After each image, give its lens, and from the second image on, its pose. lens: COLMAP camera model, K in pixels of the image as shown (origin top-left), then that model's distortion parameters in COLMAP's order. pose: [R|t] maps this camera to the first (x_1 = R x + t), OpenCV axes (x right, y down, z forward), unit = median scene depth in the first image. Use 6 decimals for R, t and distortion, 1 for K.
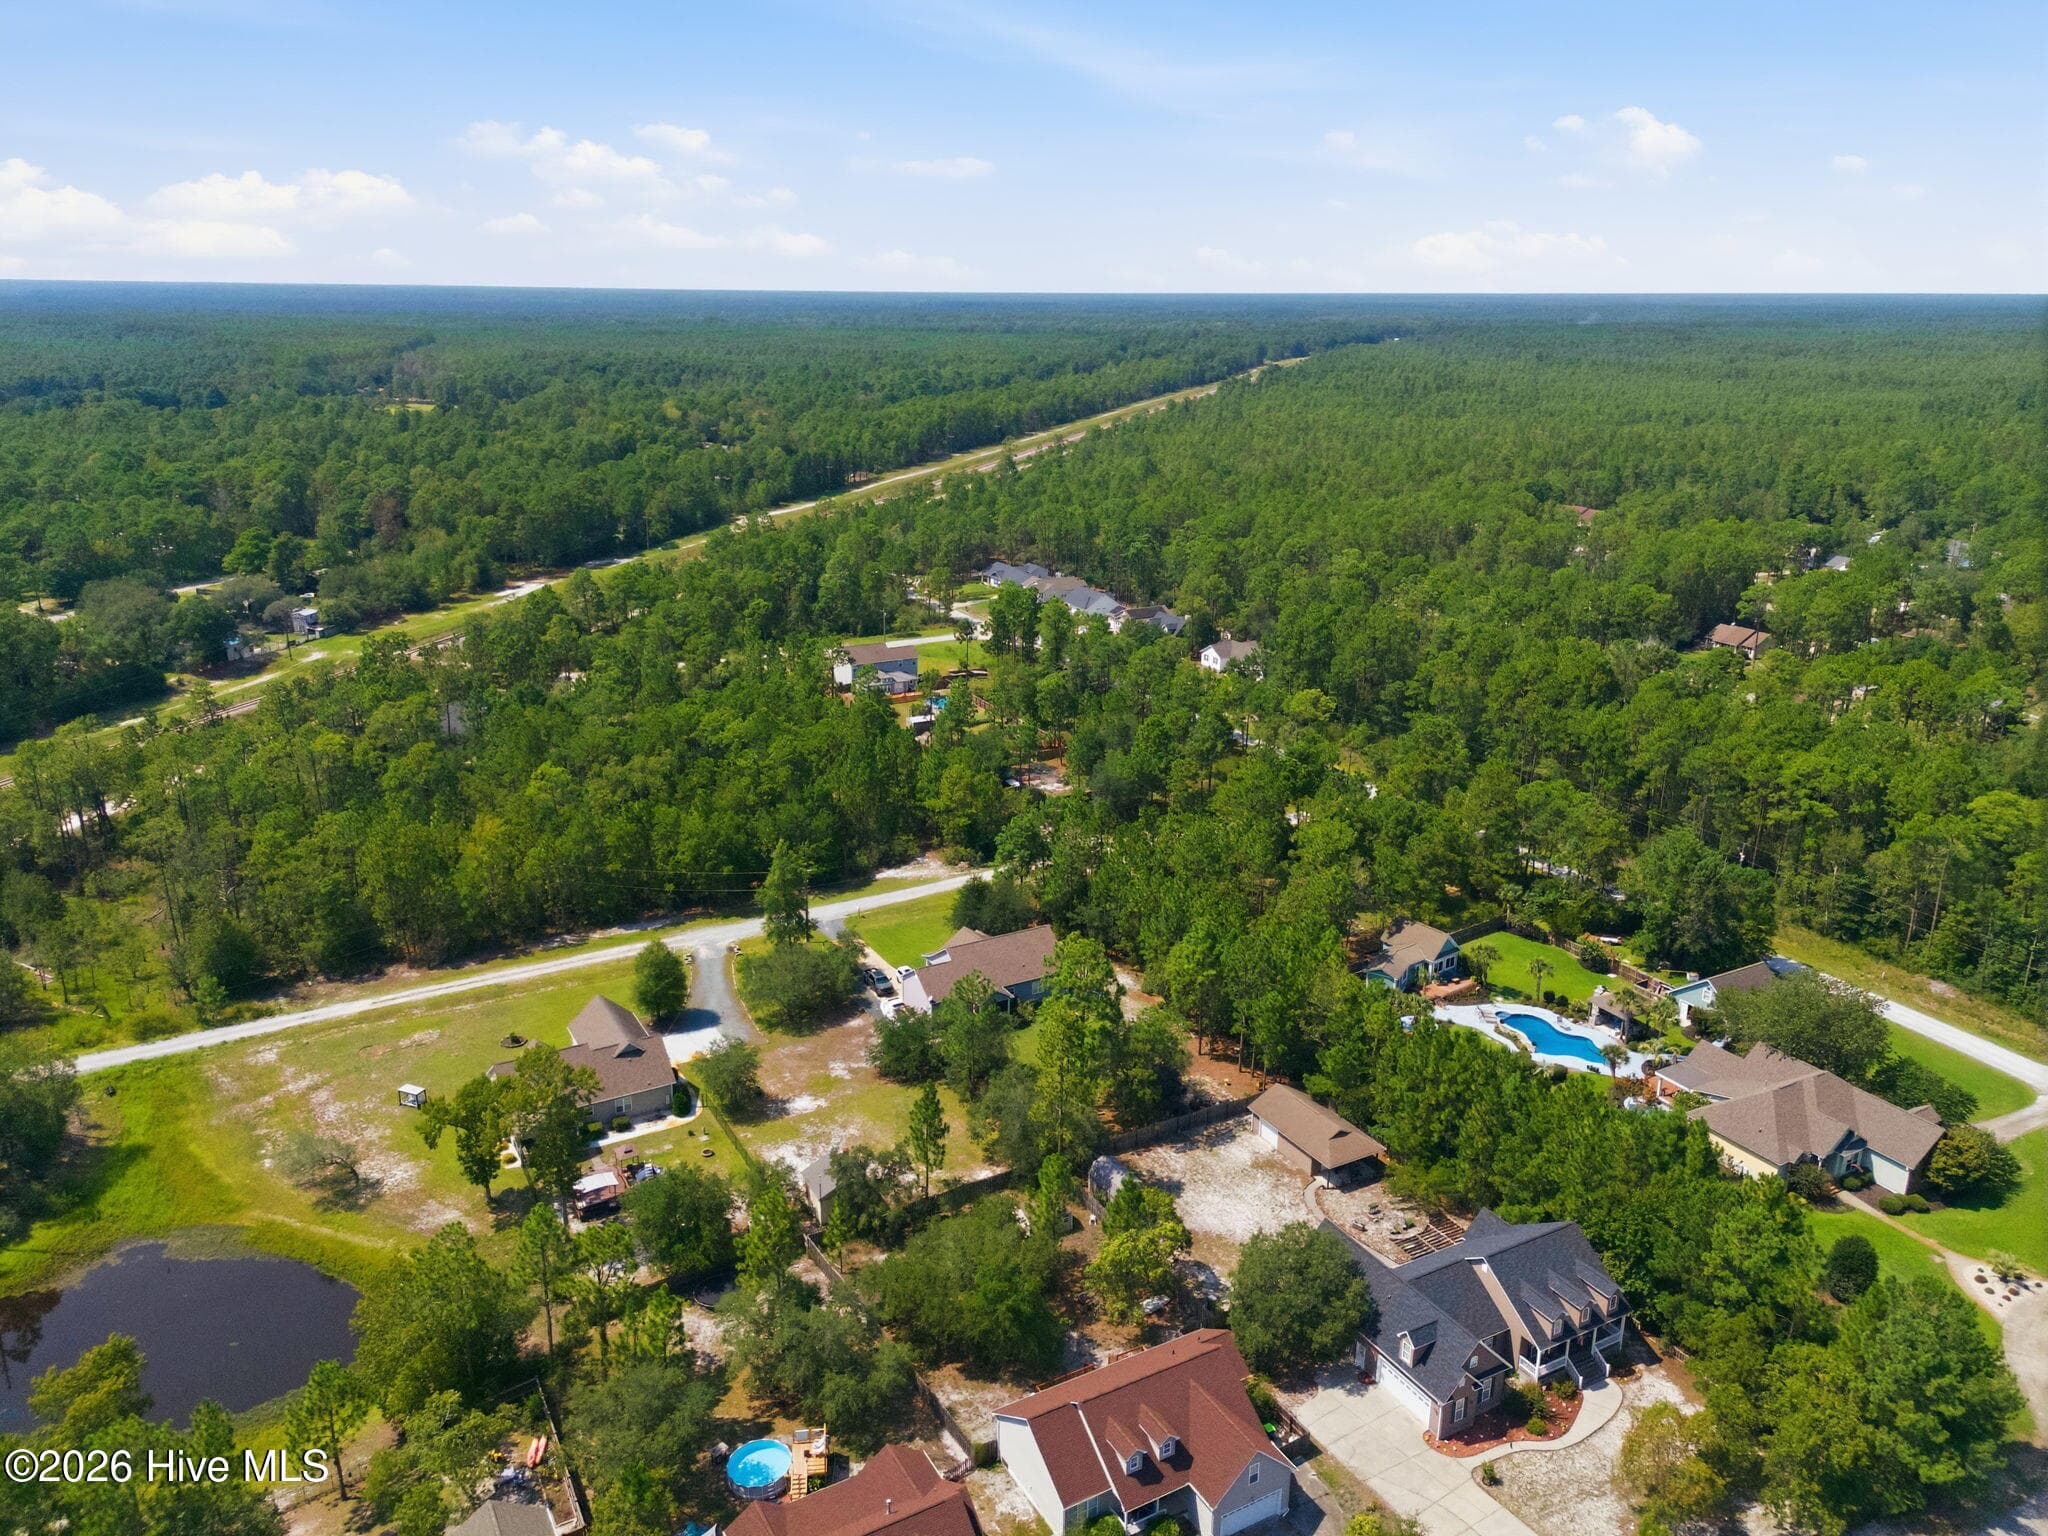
lens RADIAL K [[1524.5, 0, 1081.3], [0, 1524.5, 767.8], [0, 0, 1]] dist [0.056182, -0.080492]
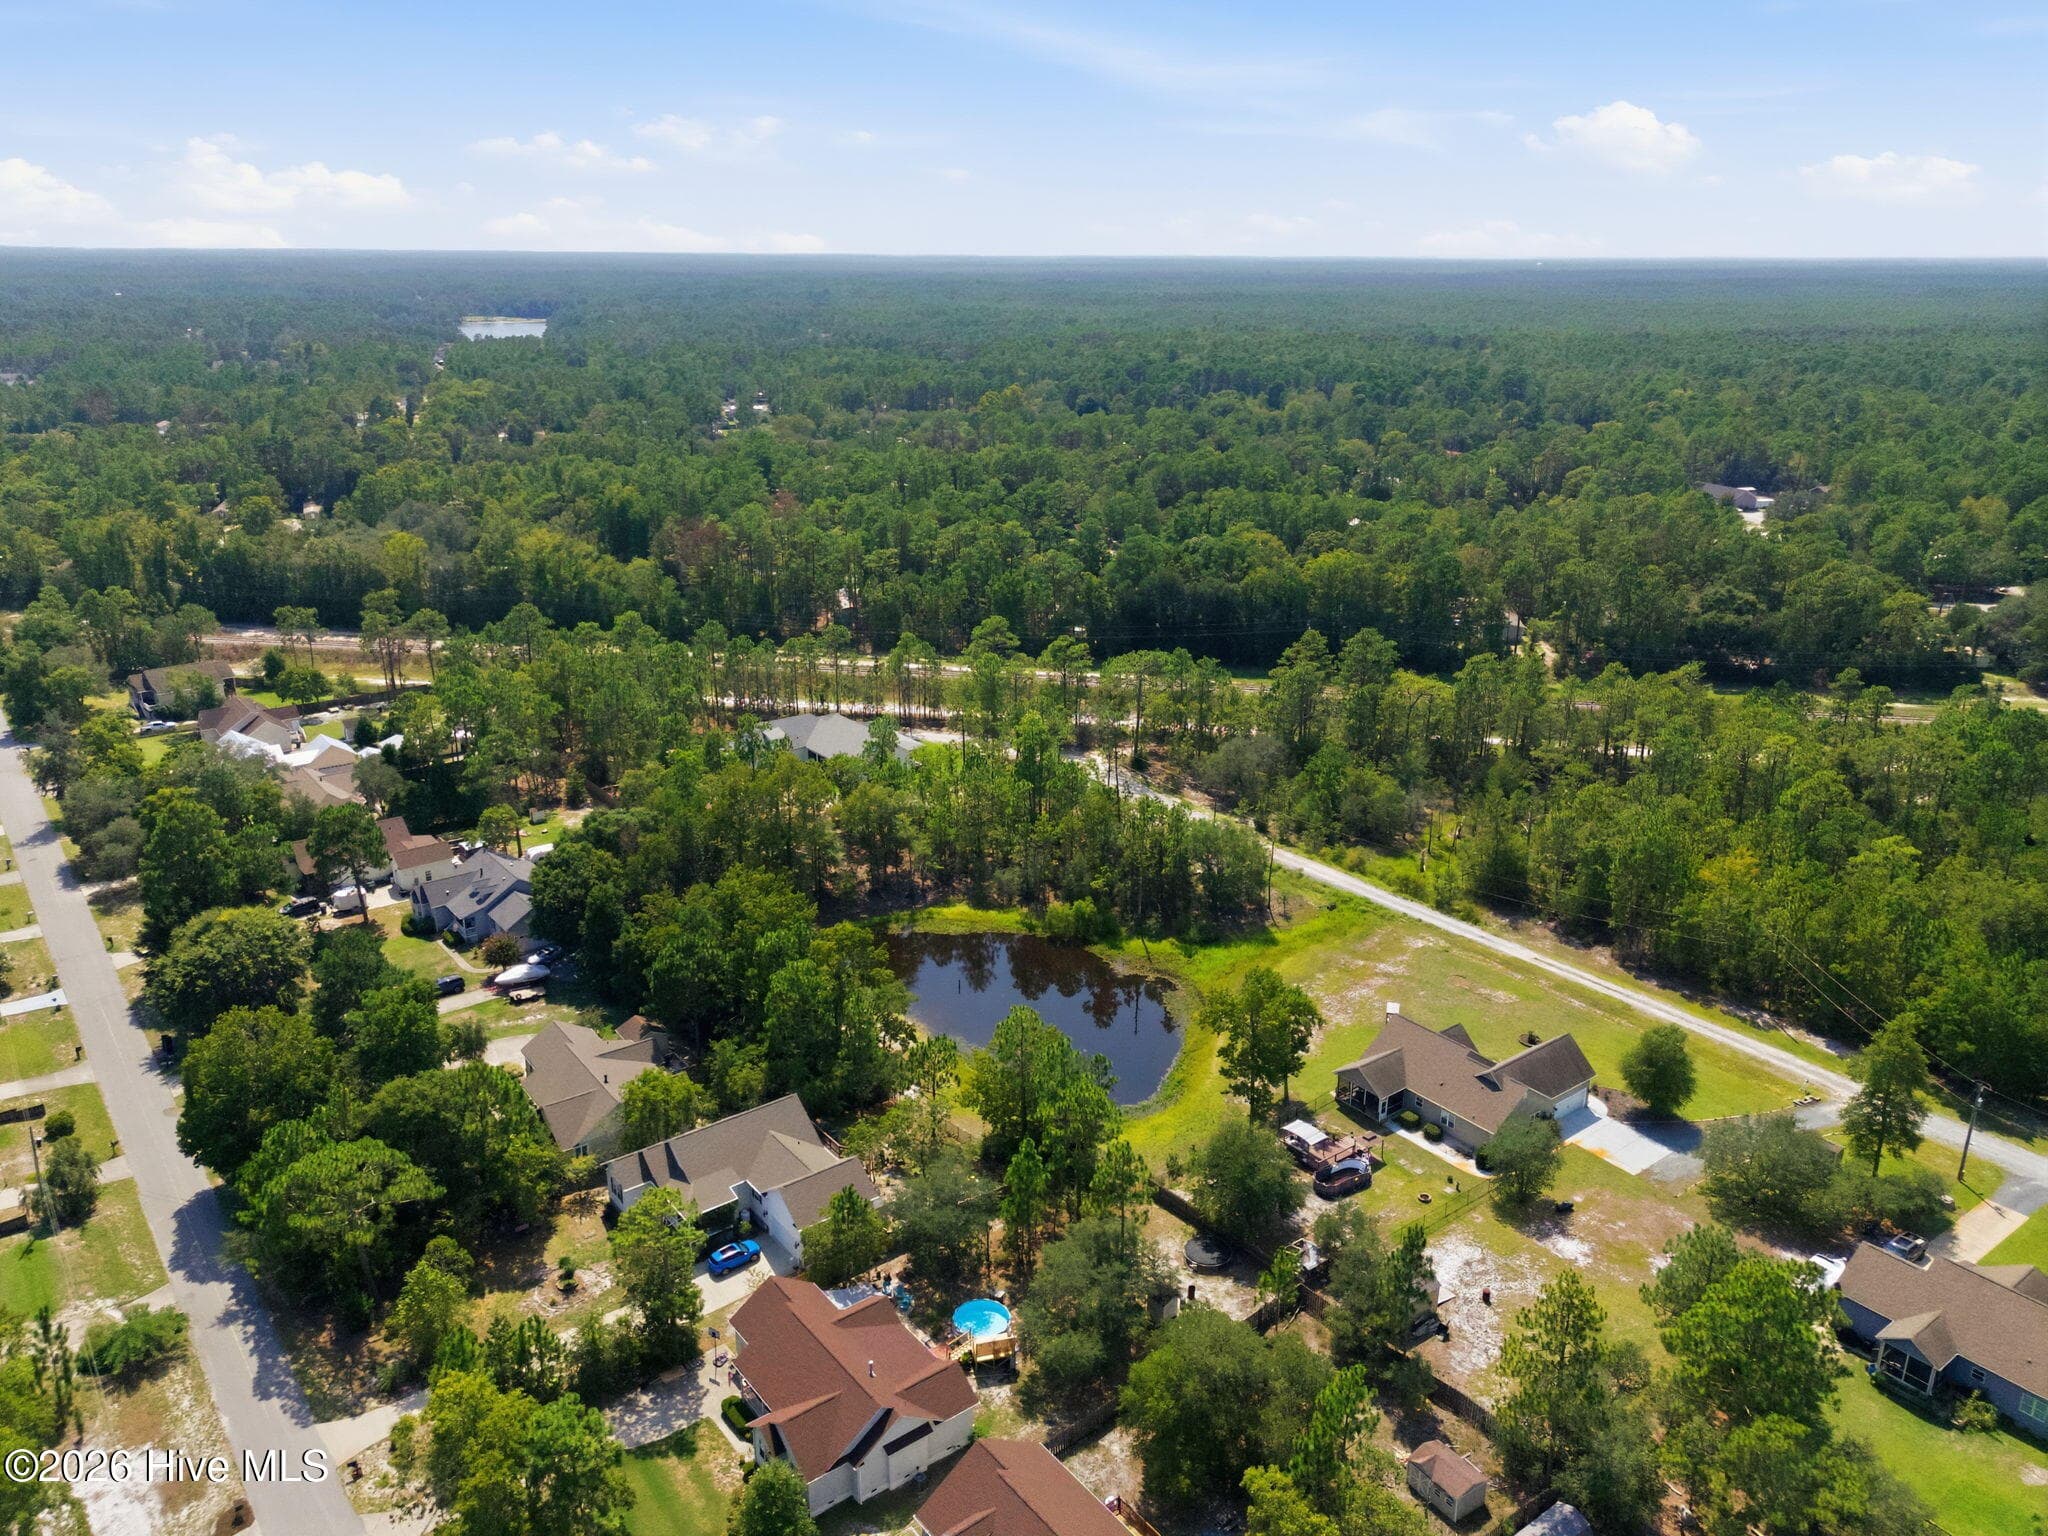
lens RADIAL K [[1522.5, 0, 1024.0], [0, 1522.5, 768.0], [0, 0, 1]] dist [0.081727, -0.073976]
pose [[0.109719, 0.308896, -0.944746, 0.450039], [-0.307967, 0.914275, 0.263167, -0.133494], [0.945049, 0.262076, 0.195443, 0.447118]]
